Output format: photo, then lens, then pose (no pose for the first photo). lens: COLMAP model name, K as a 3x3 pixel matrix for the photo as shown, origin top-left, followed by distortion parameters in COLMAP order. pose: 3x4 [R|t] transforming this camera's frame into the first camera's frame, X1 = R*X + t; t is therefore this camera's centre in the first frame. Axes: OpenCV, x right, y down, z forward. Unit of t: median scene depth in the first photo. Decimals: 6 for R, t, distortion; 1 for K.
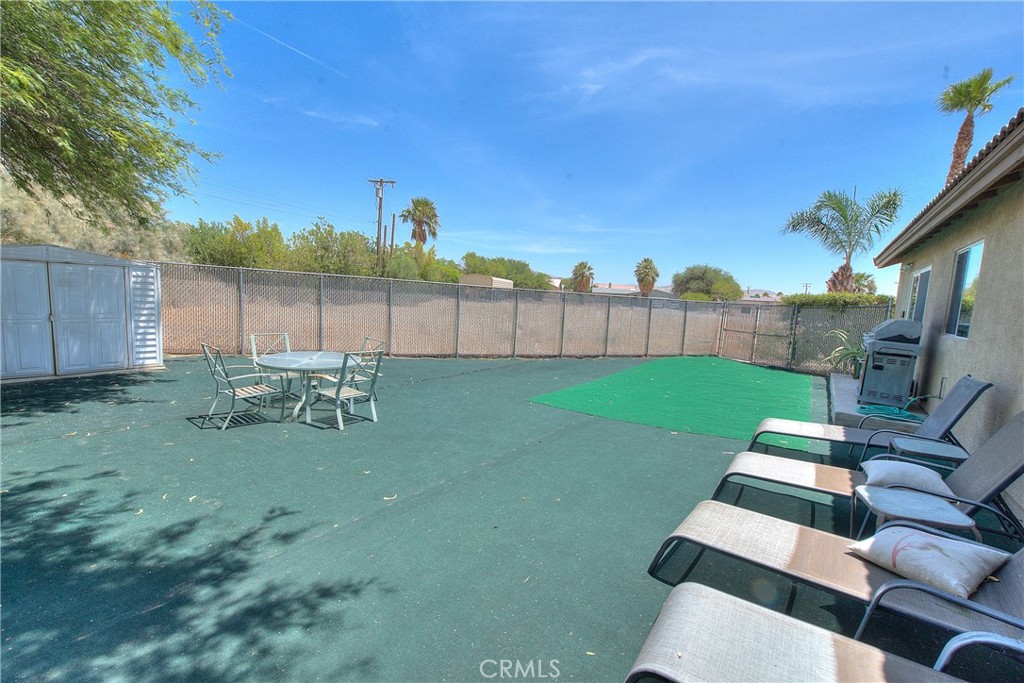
lens RADIAL K [[410.4, 0, 515.5], [0, 410.4, 340.6], [0, 0, 1]] dist [0.000678, -0.000280]
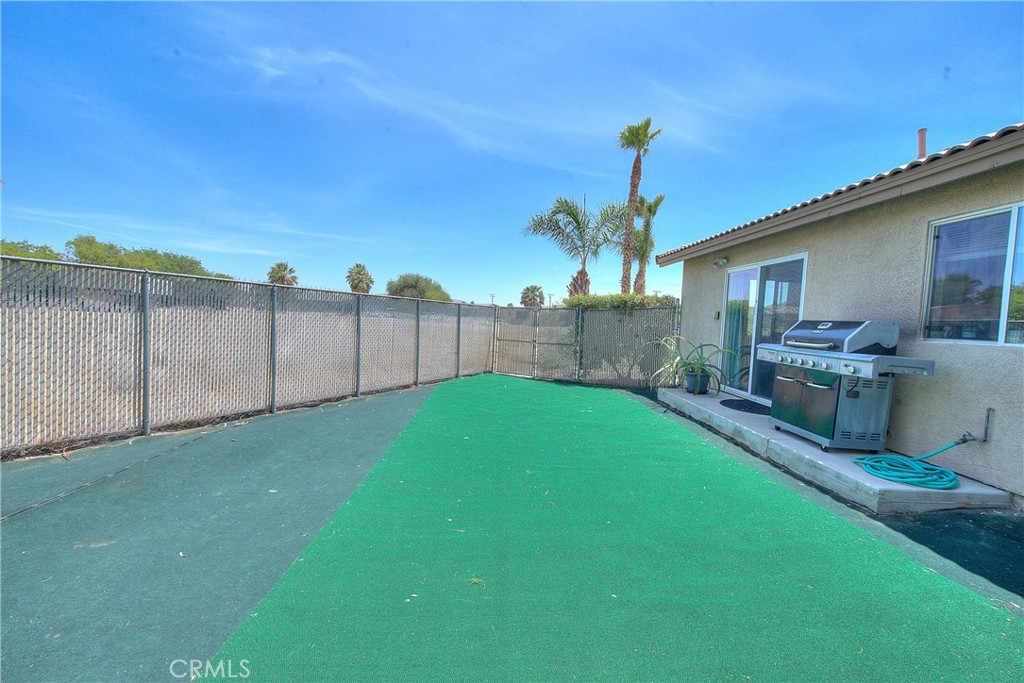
lens RADIAL K [[410.4, 0, 515.5], [0, 410.4, 340.6], [0, 0, 1]] dist [0.000678, -0.000280]
pose [[0.778877, -0.054342, 0.624818, 0.023072], [0.067586, 0.997710, 0.002523, -0.020981], [-0.623524, 0.040264, 0.780766, 0.301572]]
